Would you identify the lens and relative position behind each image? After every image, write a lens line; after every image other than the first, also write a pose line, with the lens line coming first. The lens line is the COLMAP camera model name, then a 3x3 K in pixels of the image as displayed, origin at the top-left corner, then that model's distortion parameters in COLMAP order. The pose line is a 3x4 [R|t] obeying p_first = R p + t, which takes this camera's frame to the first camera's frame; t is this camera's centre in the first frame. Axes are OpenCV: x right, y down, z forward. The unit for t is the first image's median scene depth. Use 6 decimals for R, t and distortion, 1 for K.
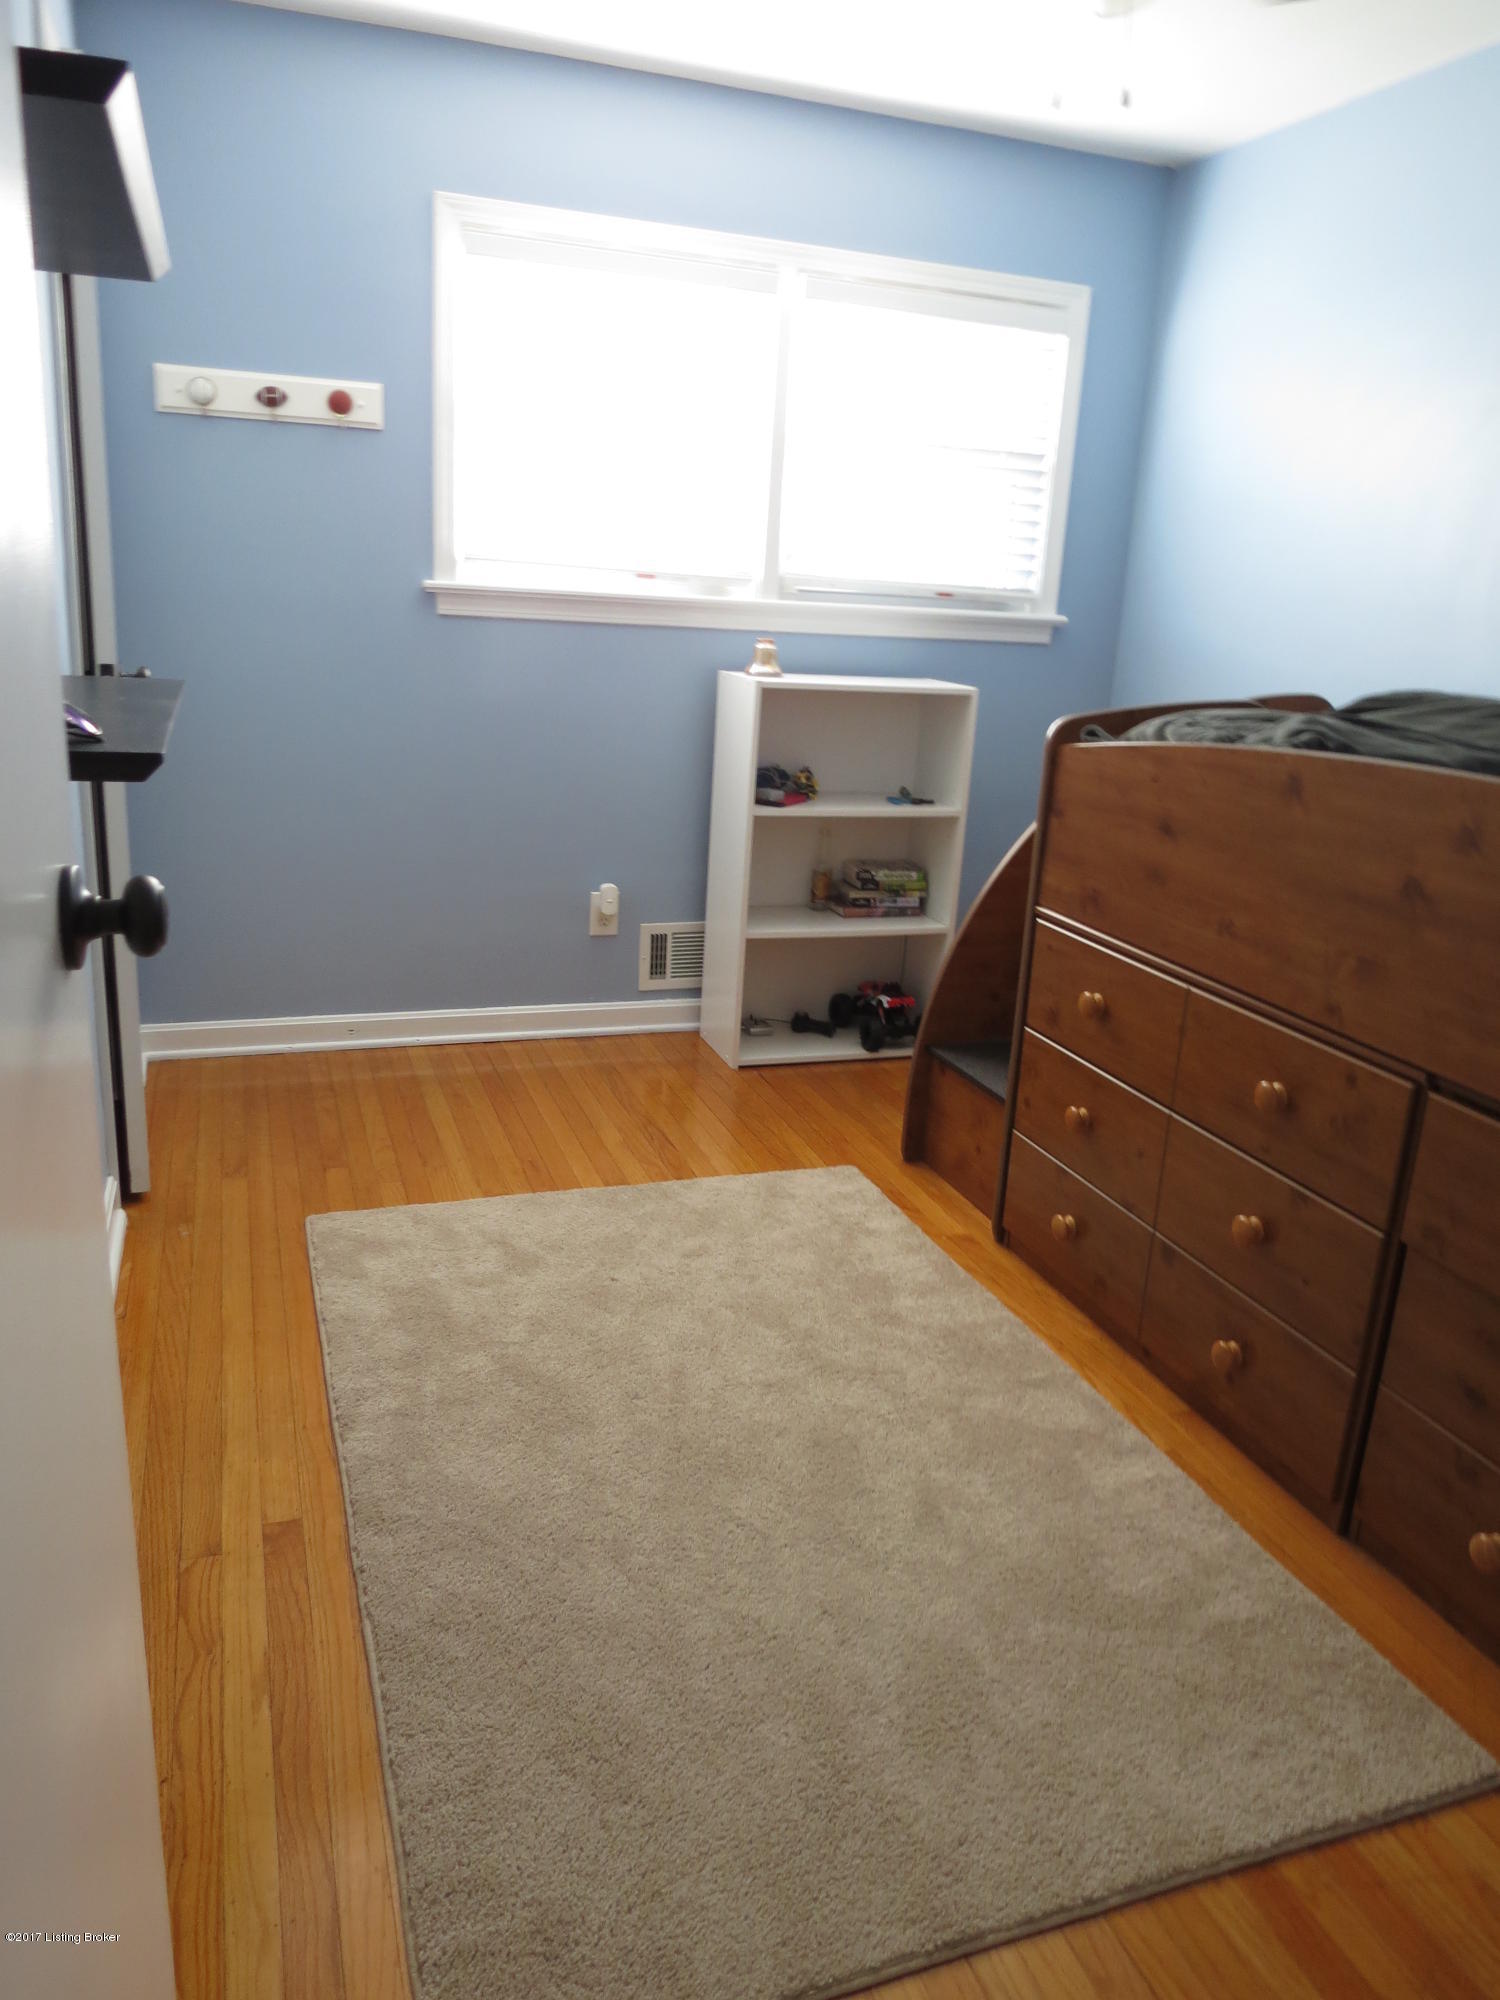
lens RADIAL K [[1430.7, 0, 750.0], [0, 1430.7, 1000.0], [0, 0, 1]] dist [-0.024941, -0.000801]
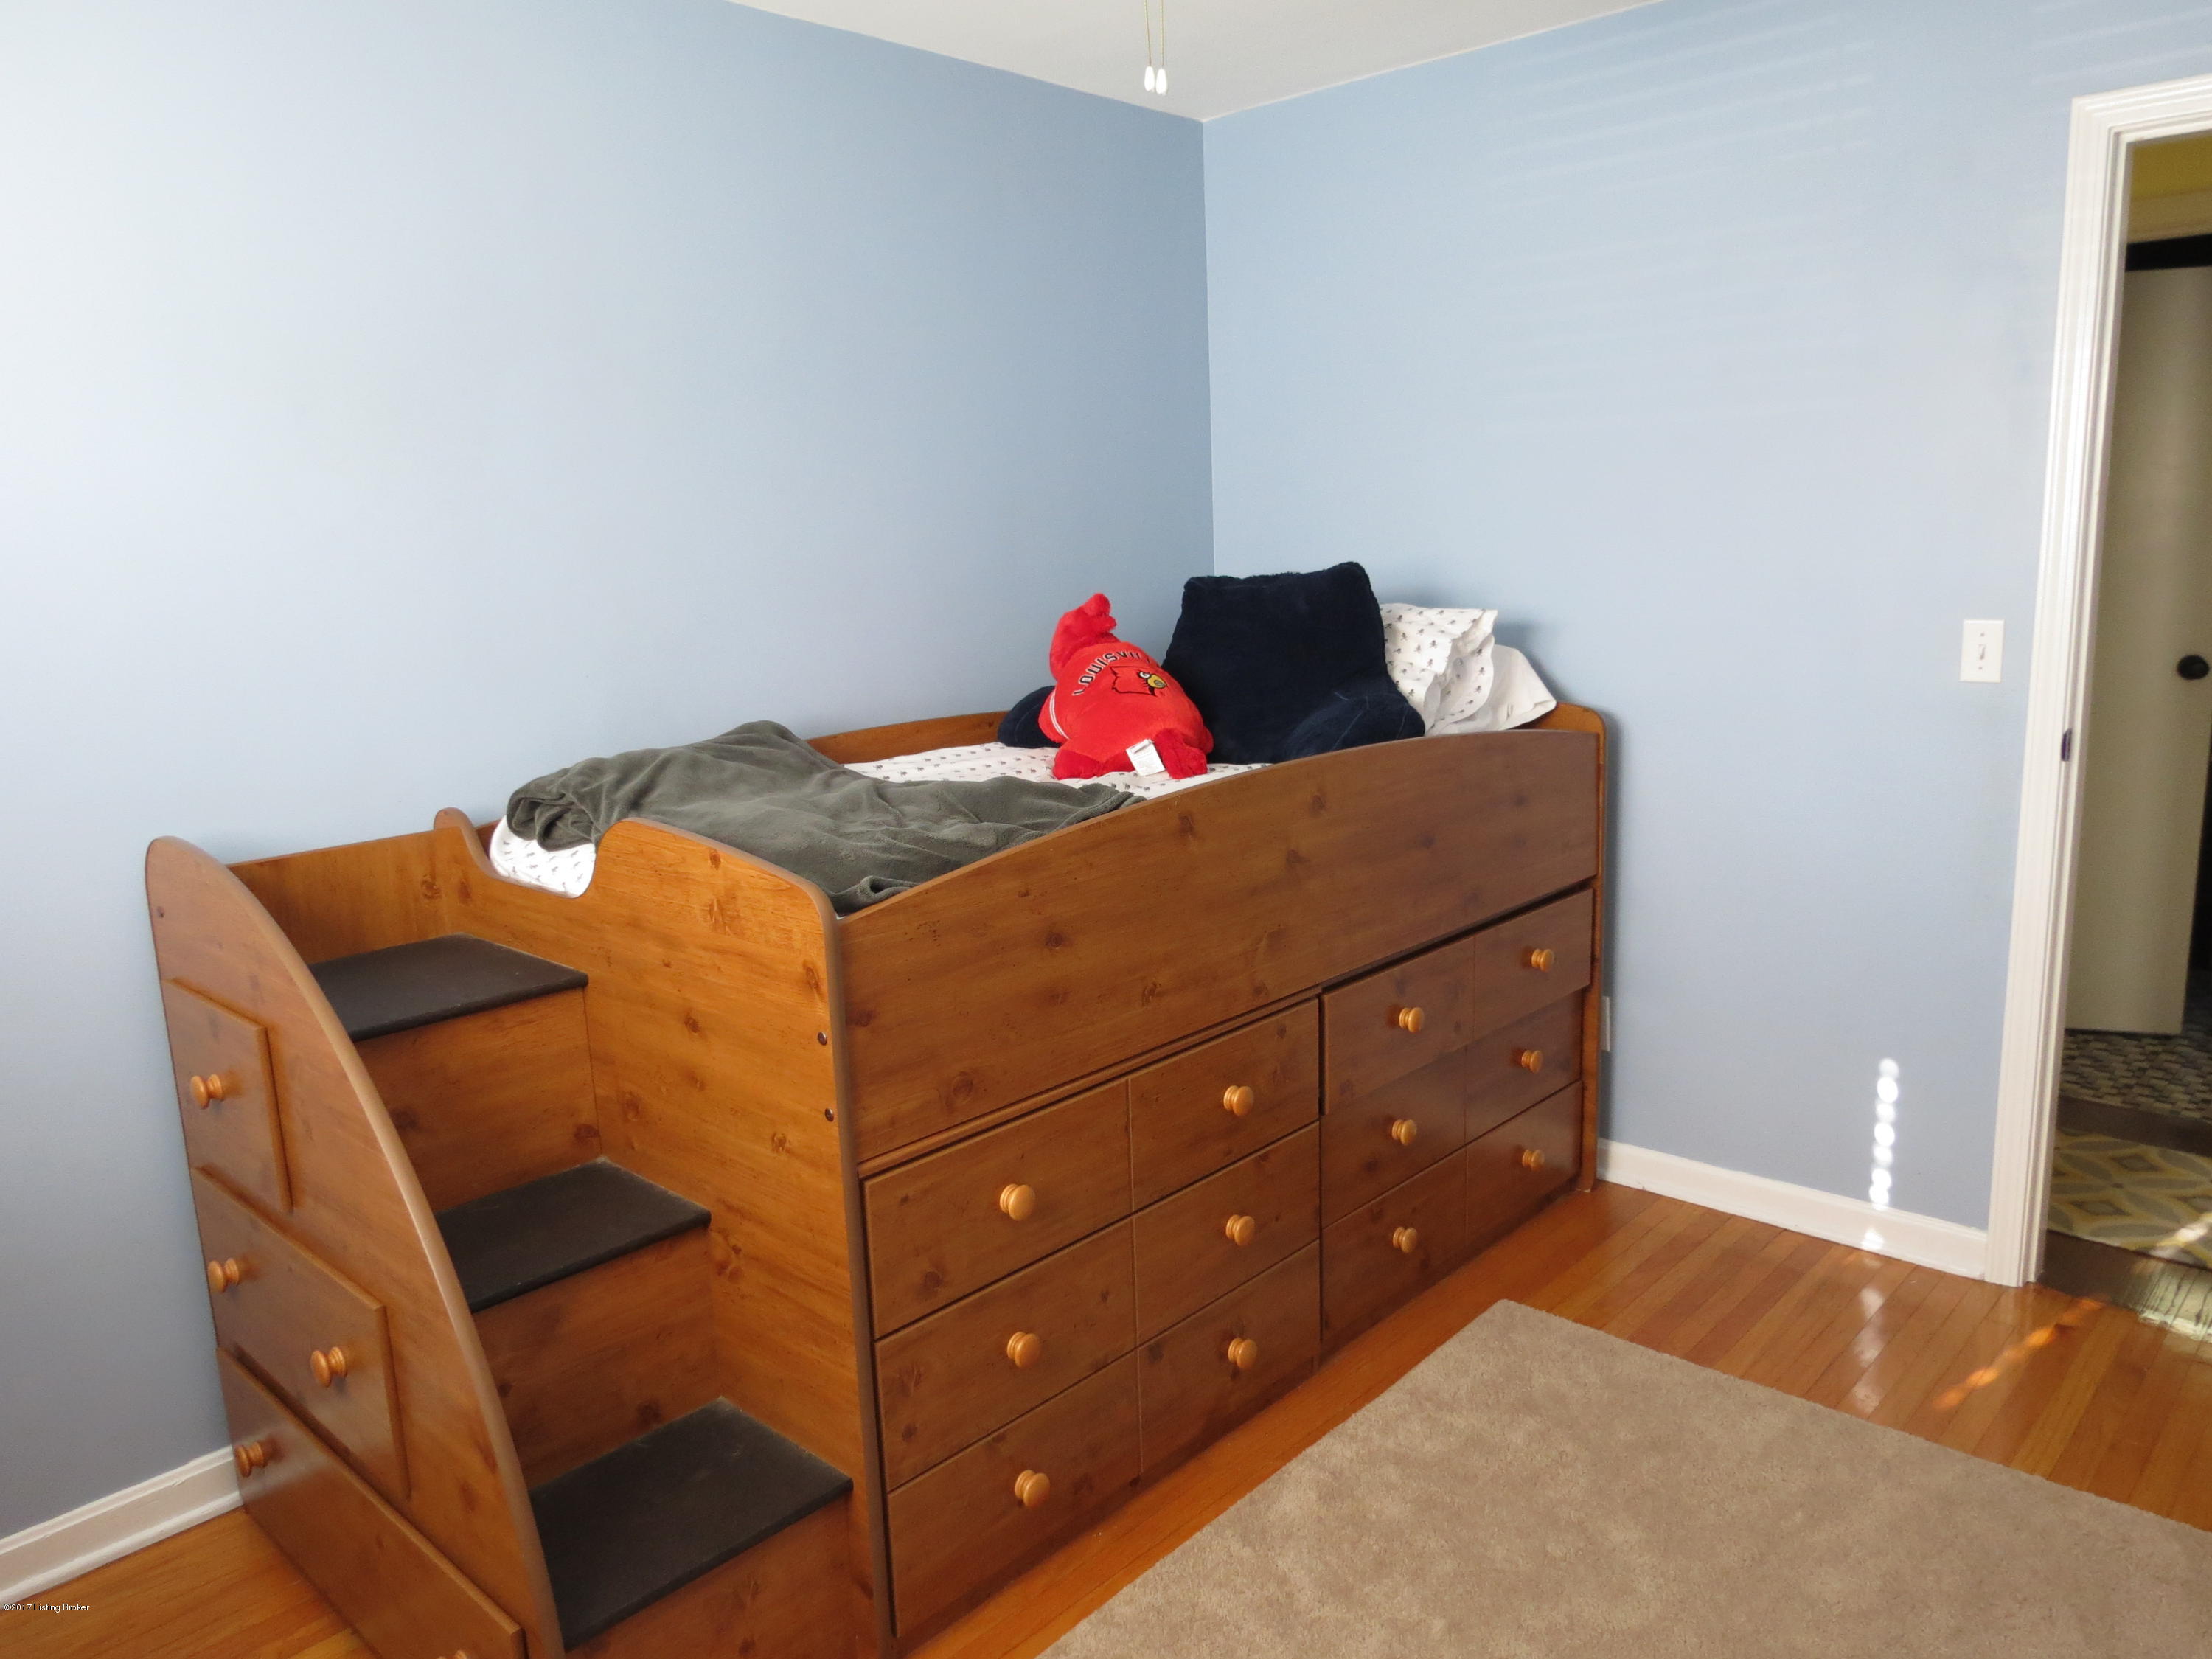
lens RADIAL K [[1582.3, 0, 1106.0], [0, 1582.3, 829.5], [0, 0, 1]] dist [-0.024941, -0.000801]
pose [[-0.460792, -0.206222, 0.863217, -0.569371], [0.255407, 0.900671, 0.351509, -0.559226], [-0.849963, 0.382444, -0.362352, 1.458592]]
